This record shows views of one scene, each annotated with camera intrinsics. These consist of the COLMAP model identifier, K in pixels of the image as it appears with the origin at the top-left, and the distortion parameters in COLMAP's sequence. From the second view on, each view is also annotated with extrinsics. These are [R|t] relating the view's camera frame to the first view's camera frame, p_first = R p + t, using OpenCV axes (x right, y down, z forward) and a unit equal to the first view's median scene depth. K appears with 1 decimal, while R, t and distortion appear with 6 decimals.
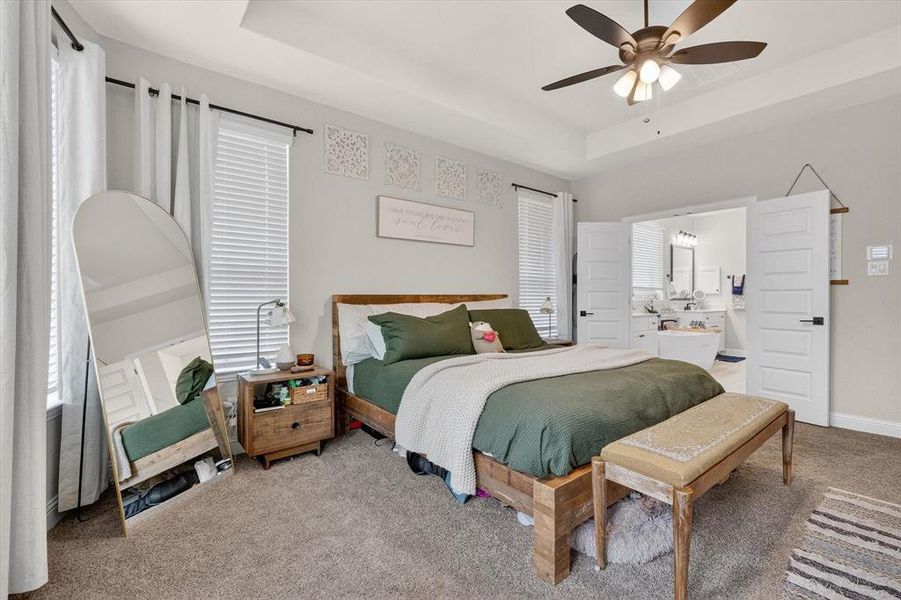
lens RADIAL K [[387.2, 0, 452.6], [0, 387.2, 299.1], [0, 0, 1]] dist [-0.001089, -0.000397]
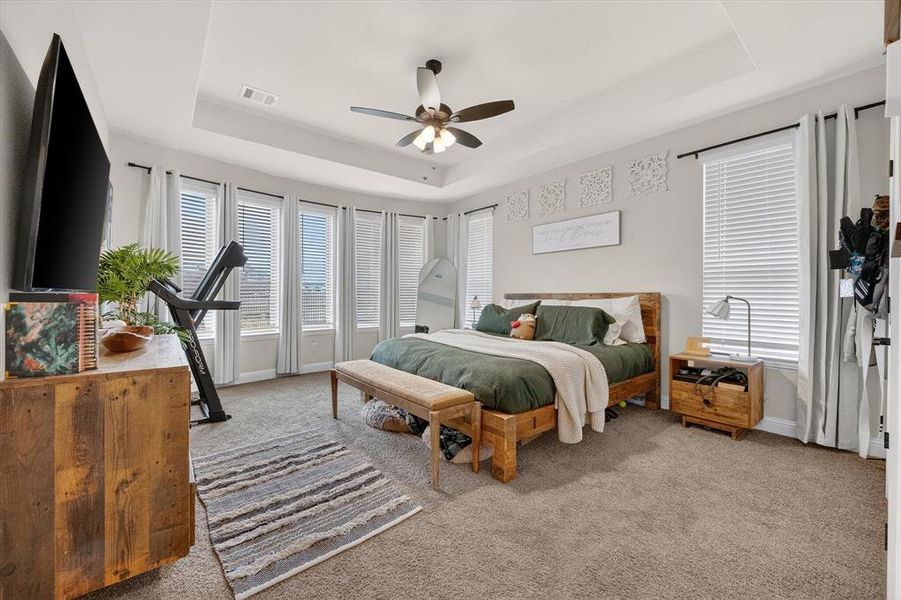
lens RADIAL K [[354.7, 0, 450.3], [0, 354.7, 296.4], [0, 0, 1]] dist [-0.003060, -0.000322]
pose [[0.009909, 0.004879, -0.999939, 0.652937], [-0.010337, 0.999935, 0.004777, -0.002041], [0.999897, 0.010289, 0.009959, 0.380862]]
